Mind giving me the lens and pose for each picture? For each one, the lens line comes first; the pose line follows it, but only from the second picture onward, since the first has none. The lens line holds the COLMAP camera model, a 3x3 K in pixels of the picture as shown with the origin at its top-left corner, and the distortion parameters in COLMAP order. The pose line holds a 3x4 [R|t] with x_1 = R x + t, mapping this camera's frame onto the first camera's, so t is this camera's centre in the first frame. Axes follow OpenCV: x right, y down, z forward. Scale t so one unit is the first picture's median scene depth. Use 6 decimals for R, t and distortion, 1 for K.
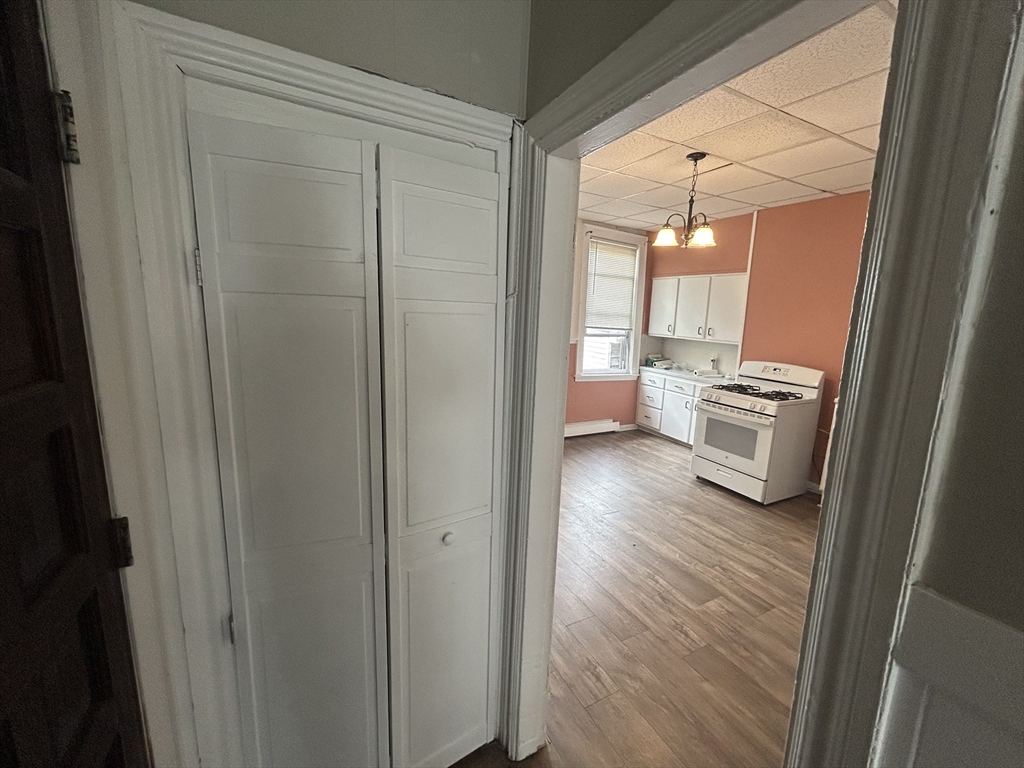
lens RADIAL K [[414.6, 0, 513.3], [0, 414.6, 385.4], [0, 0, 1]] dist [-0.008887, 0.005025]
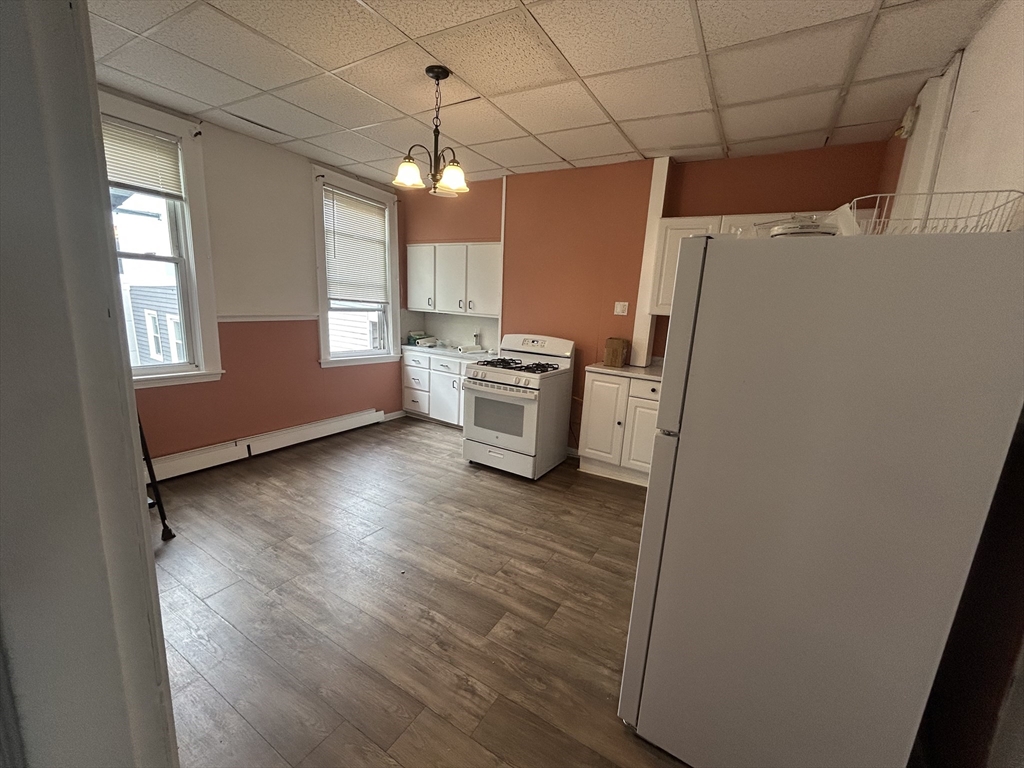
lens RADIAL K [[414.6, 0, 513.3], [0, 414.6, 385.4], [0, 0, 1]] dist [-0.008887, 0.005025]
pose [[0.857448, -0.093550, 0.505996, 0.077548], [0.071101, 0.995442, 0.063554, -0.000420], [-0.509635, -0.018517, 0.860191, 0.163875]]
